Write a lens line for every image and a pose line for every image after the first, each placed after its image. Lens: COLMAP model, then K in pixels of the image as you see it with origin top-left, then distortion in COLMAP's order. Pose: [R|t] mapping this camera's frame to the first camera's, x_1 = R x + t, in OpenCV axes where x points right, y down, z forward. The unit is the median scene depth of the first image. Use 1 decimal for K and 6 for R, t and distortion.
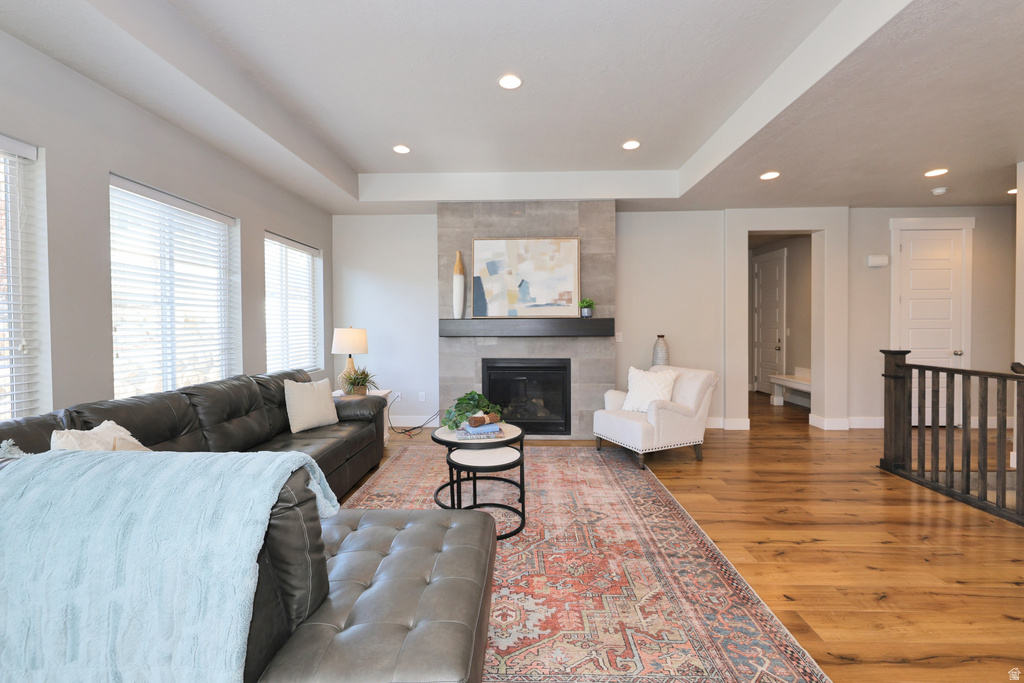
lens RADIAL K [[435.3, 0, 511.6], [0, 435.3, 339.7], [0, 0, 1]] dist [0.003237, 0.000135]
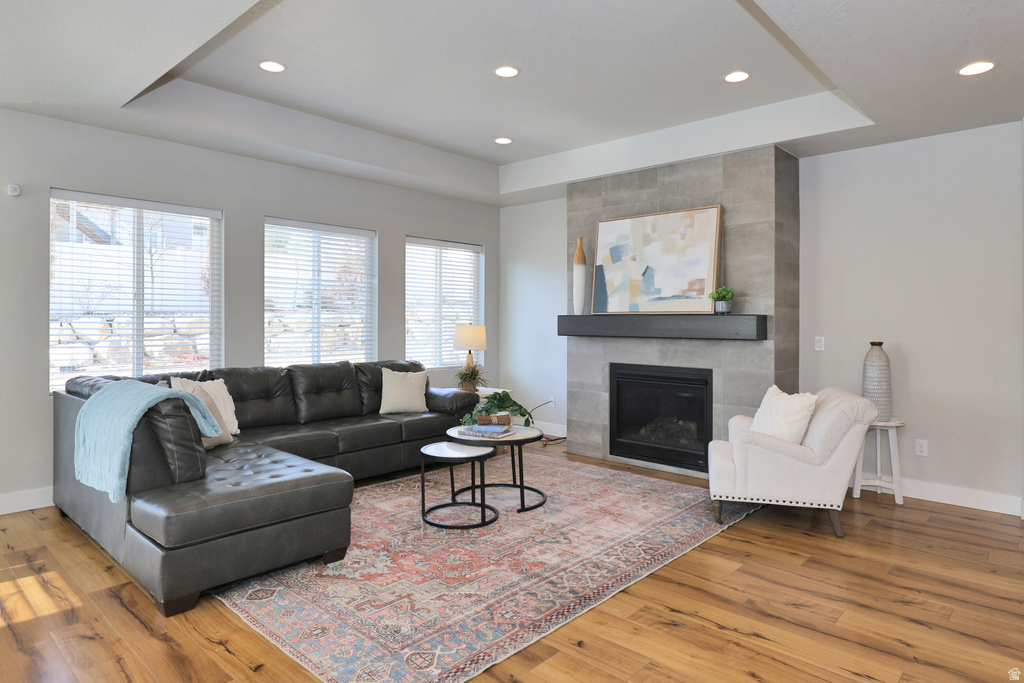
lens RADIAL K [[603.2, 0, 507.8], [0, 603.2, 333.6], [0, 0, 1]] dist [0.002443, -0.003381]
pose [[0.754652, 0.022469, -0.655741, 0.640114], [-0.032616, 0.999463, -0.003289, -0.002900], [0.655315, 0.023870, 0.754979, 0.000996]]
